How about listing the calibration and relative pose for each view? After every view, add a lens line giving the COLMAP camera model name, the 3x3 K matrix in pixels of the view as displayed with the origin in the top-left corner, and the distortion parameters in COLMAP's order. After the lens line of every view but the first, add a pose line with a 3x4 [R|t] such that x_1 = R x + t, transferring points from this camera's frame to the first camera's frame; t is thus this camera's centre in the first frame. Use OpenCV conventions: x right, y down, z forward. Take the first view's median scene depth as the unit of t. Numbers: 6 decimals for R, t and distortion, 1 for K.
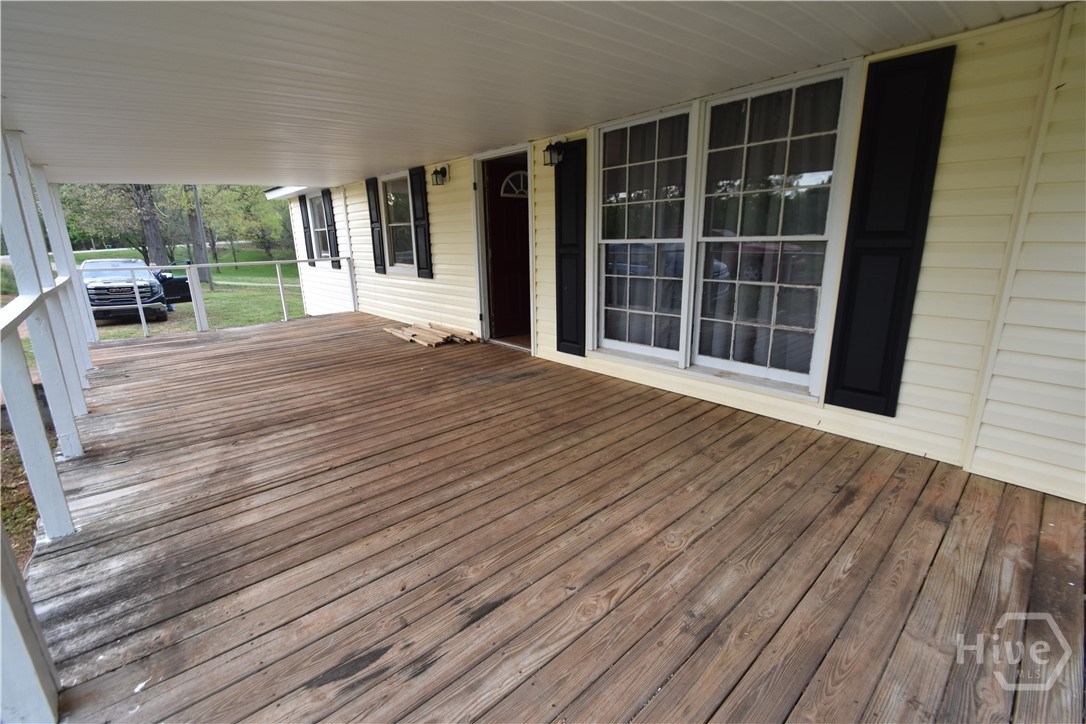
lens RADIAL K [[473.8, 0, 545.0], [0, 473.8, 357.6], [0, 0, 1]] dist [0.001912, -0.013504]
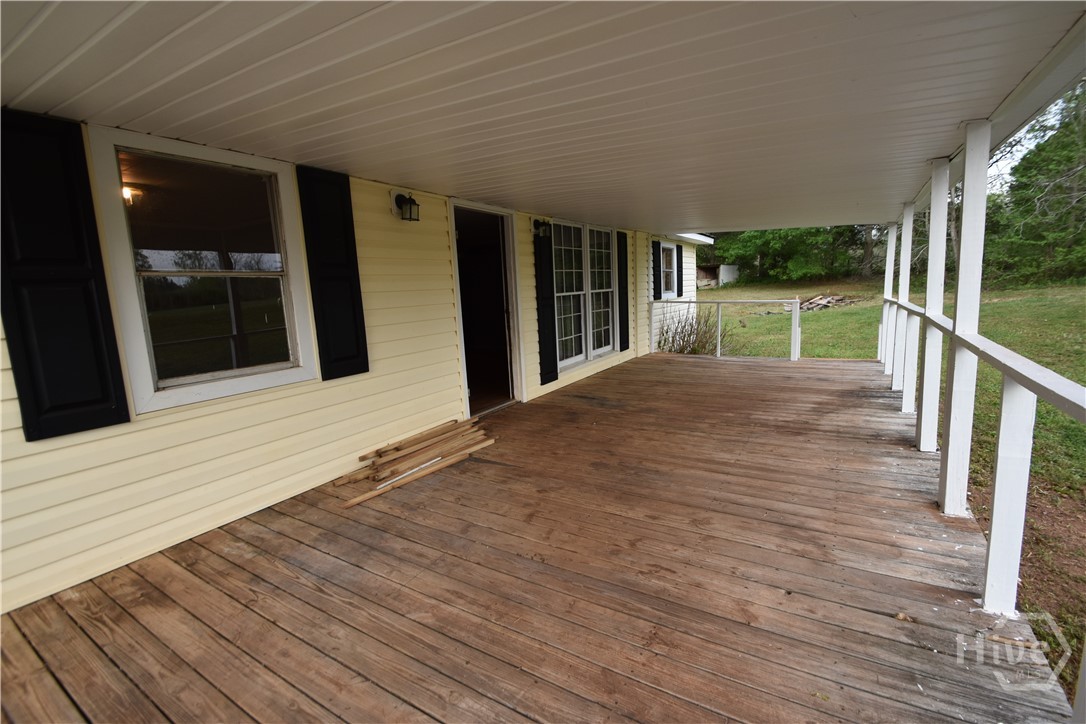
lens RADIAL K [[473.8, 0, 545.0], [0, 473.8, 357.6], [0, 0, 1]] dist [0.001912, -0.013504]
pose [[-0.274821, -0.114102, 0.954701, -1.513679], [0.287653, 0.937699, 0.194874, -0.425236], [-0.917458, 0.328178, -0.224878, 1.689949]]
